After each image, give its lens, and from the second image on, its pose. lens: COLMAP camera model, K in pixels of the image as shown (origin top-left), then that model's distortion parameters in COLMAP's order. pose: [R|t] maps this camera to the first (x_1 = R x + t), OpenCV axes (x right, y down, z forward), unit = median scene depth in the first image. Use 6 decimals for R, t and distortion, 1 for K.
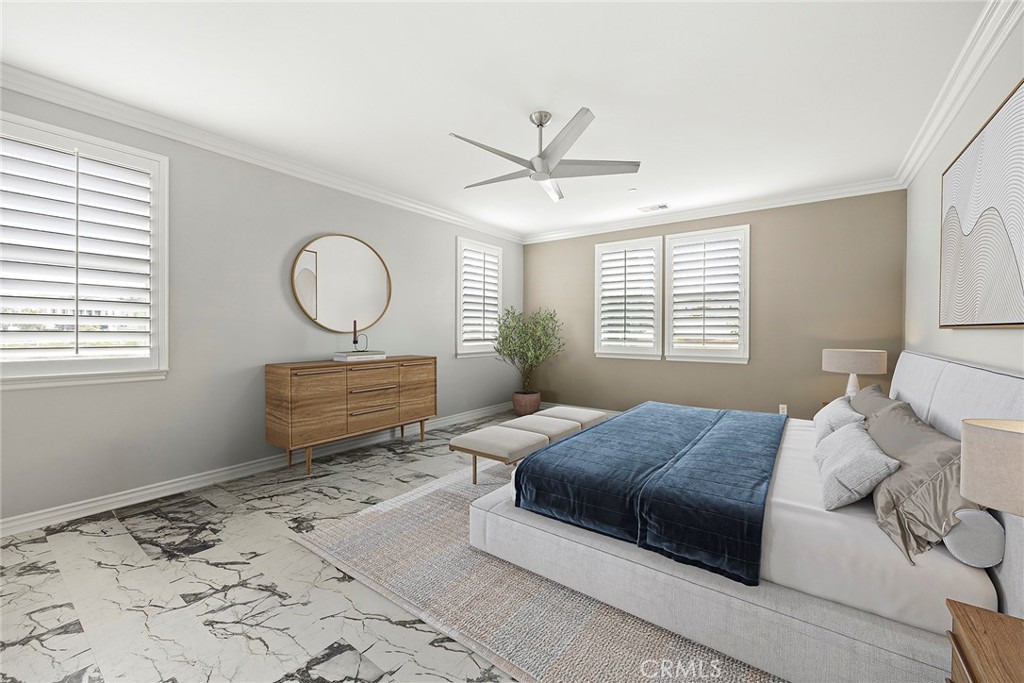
lens RADIAL K [[406.1, 0, 512.0], [0, 406.1, 341.5], [0, 0, 1]] dist [0.002184, 0.000217]
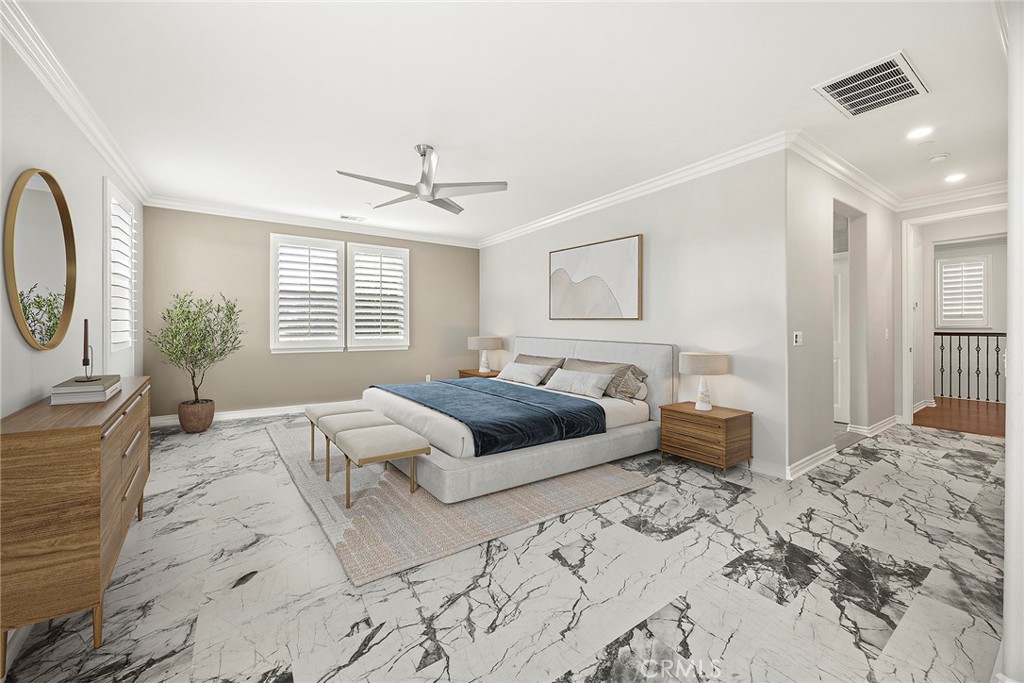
lens RADIAL K [[393.8, 0, 515.7], [0, 393.8, 329.8], [0, 0, 1]] dist [0.001210, -0.000056]
pose [[0.316114, -0.012600, 0.948637, -0.961930], [0.027769, 0.999606, 0.004024, -0.009616], [-0.948315, 0.025071, 0.316340, 0.381531]]
